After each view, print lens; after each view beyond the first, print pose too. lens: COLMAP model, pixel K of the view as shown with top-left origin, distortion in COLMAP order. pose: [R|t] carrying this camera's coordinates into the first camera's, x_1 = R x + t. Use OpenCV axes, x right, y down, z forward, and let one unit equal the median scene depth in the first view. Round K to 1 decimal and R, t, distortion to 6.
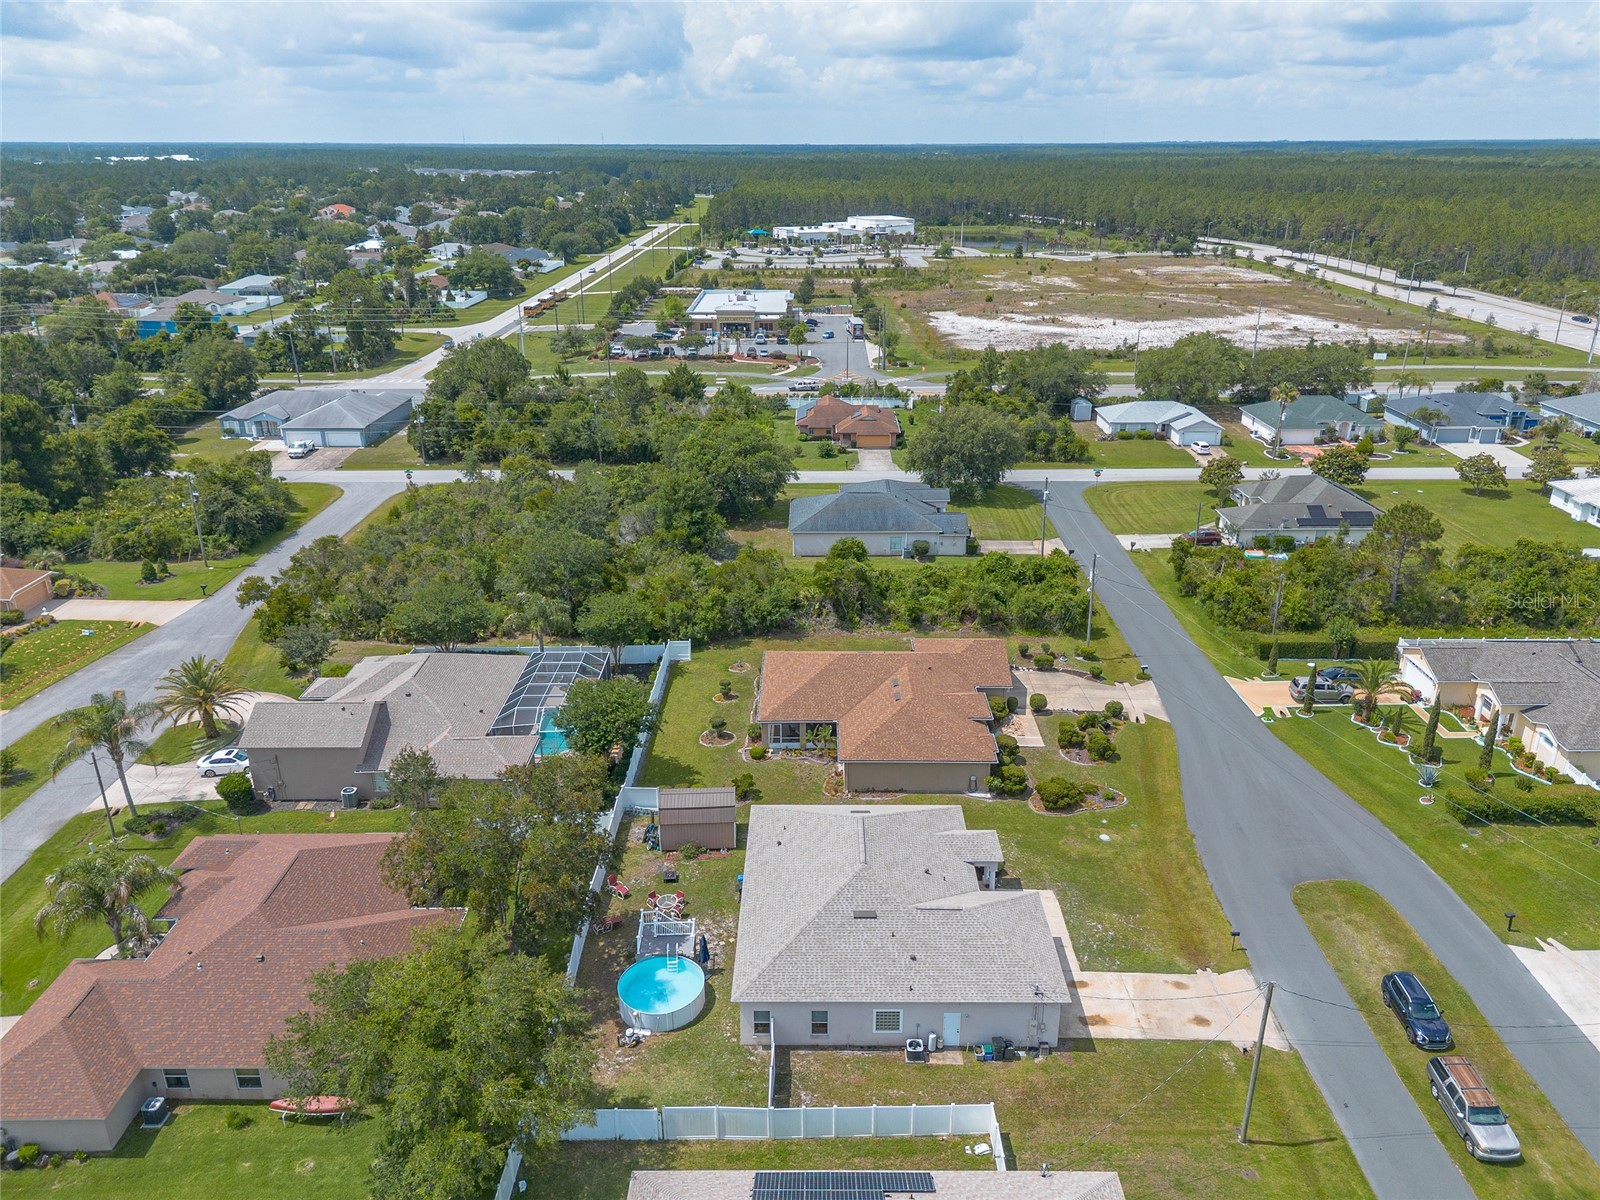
lens RADIAL K [[1151.6, 0, 813.5], [0, 1151.6, 601.1], [0, 0, 1]] dist [0.065533, -0.062236]
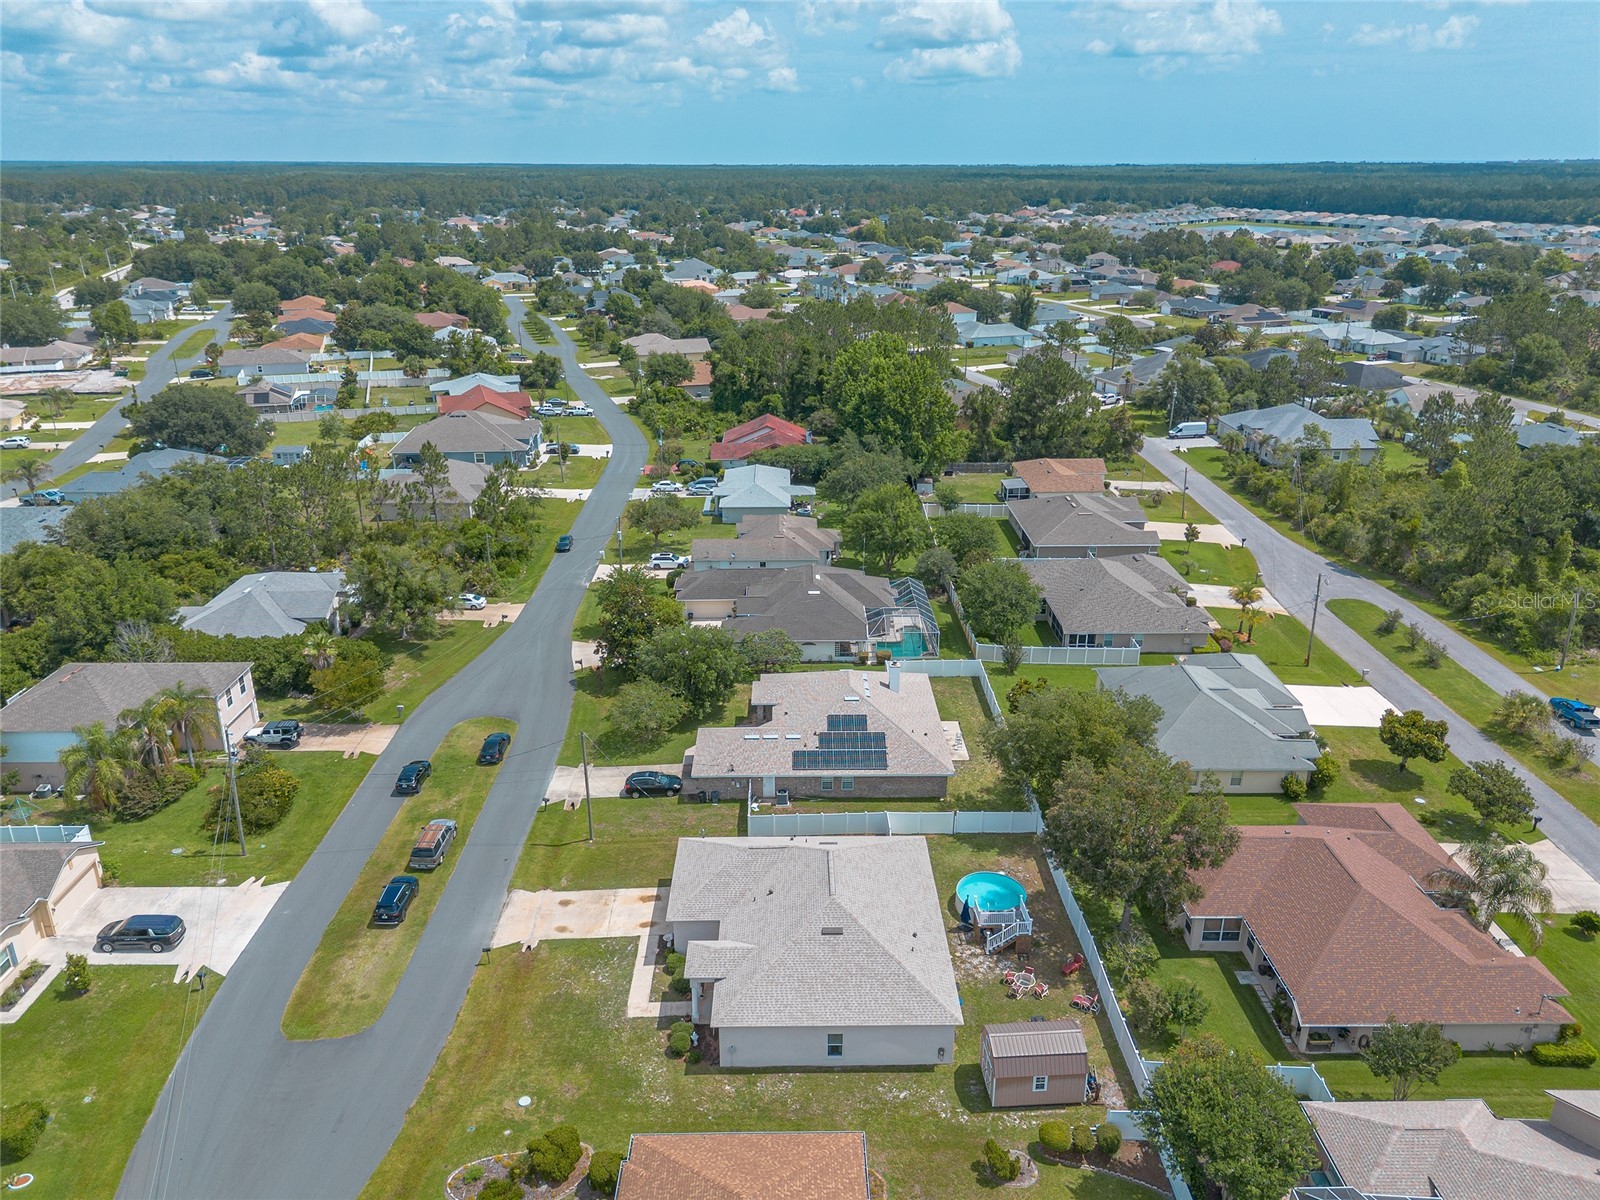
lens RADIAL K [[1152.4, 0, 803.4], [0, 1152.4, 572.8], [0, 0, 1]] dist [0.095219, -0.118577]
pose [[-0.999815, 0.008926, -0.017027, 0.046808], [-0.004429, 0.754907, 0.655817, -0.396936], [0.018708, 0.655771, -0.754728, 0.911691]]
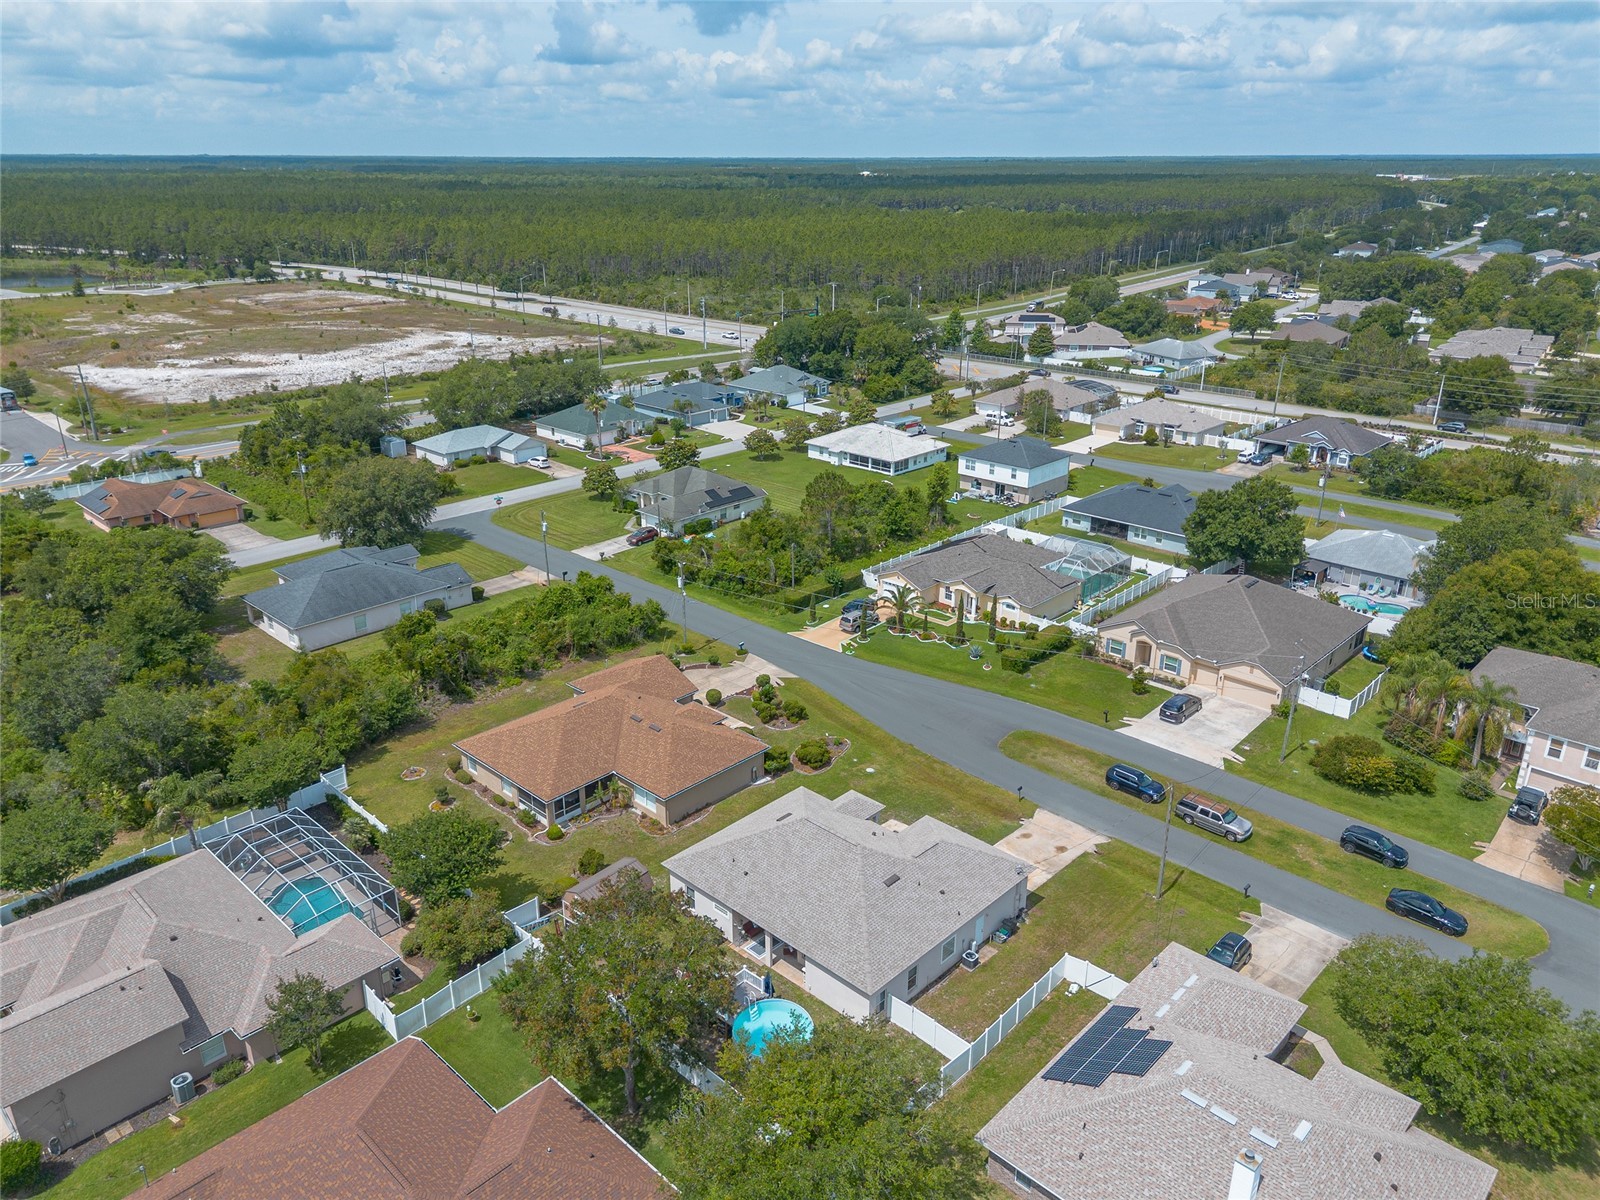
lens RADIAL K [[1136.7, 0, 796.8], [0, 1136.7, 596.3], [0, 0, 1]] dist [0.069773, -0.068636]
pose [[0.689810, -0.257449, 0.676670, -0.381880], [0.264317, 0.959679, 0.095673, -0.073740], [-0.674017, 0.112859, 0.730044, 0.097878]]
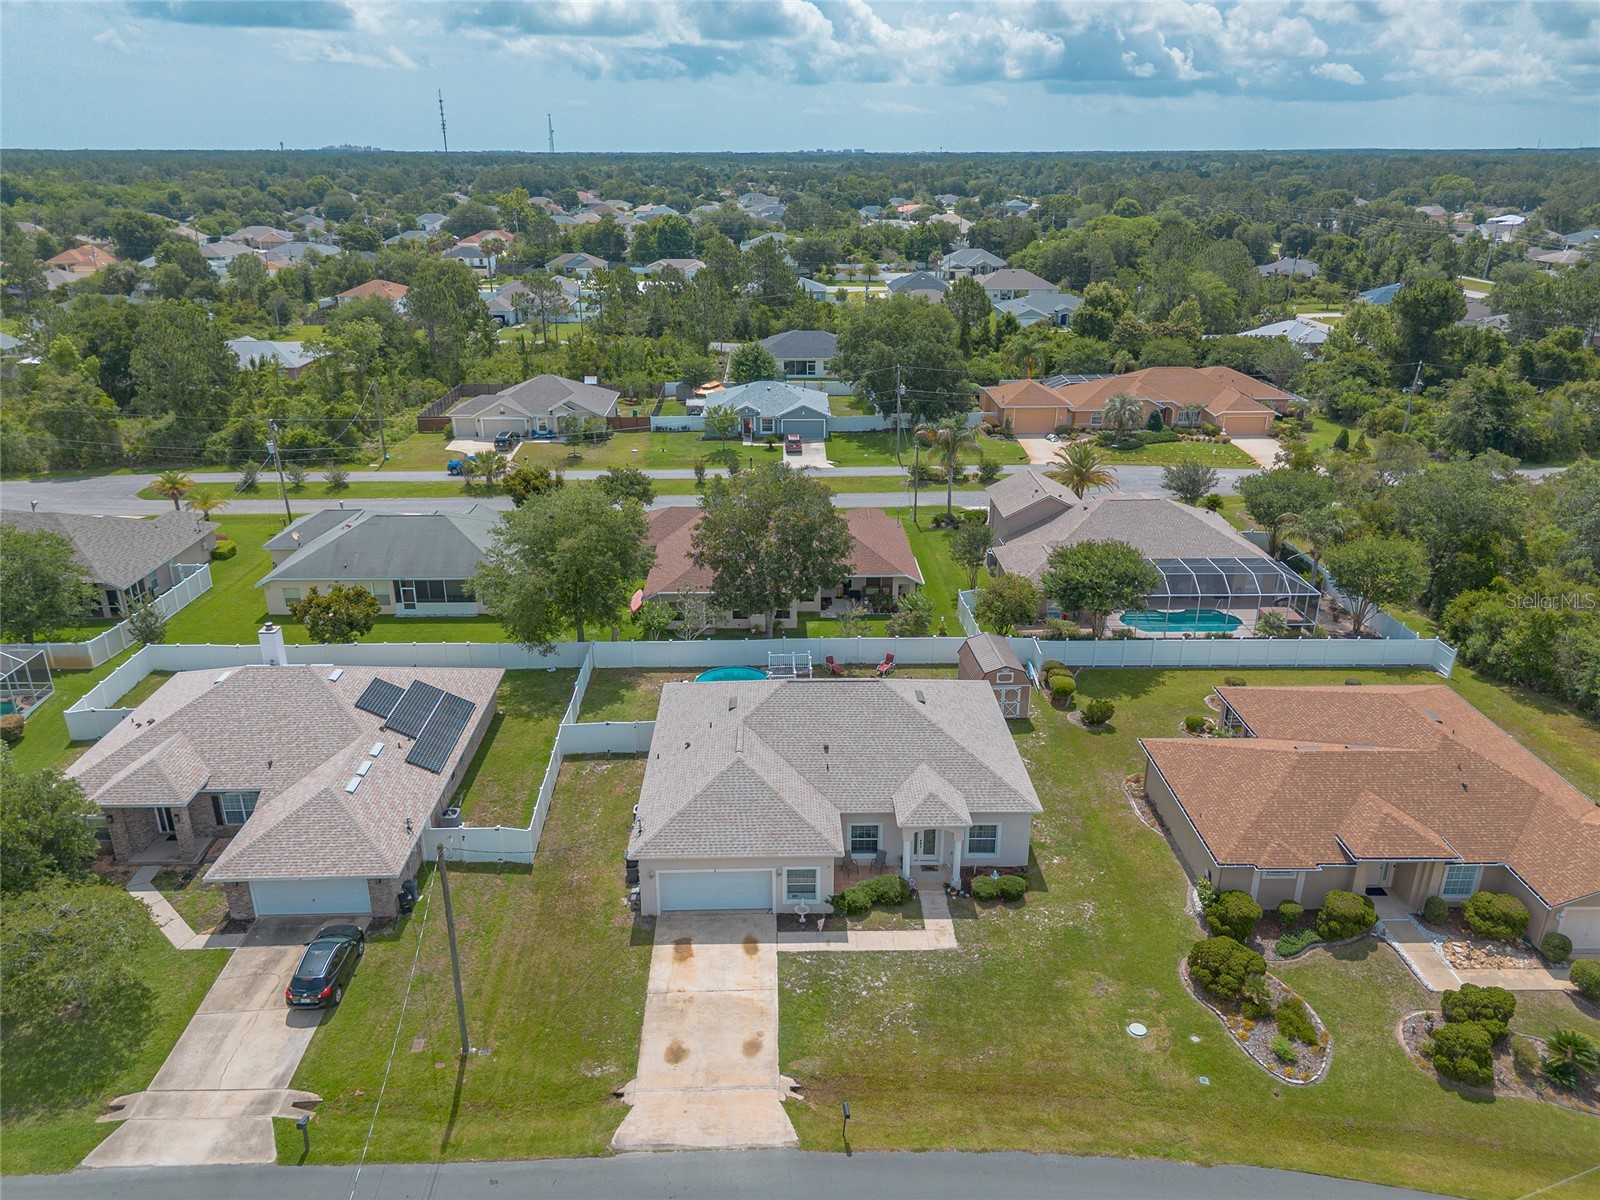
lens RADIAL K [[1136.7, 0, 796.8], [0, 1136.7, 596.3], [0, 0, 1]] dist [0.069773, -0.068636]
pose [[0.025653, 0.364836, -0.930718, 0.460102], [-0.367004, 0.869450, 0.330704, -0.069722], [0.929866, 0.333094, 0.156200, 0.456567]]
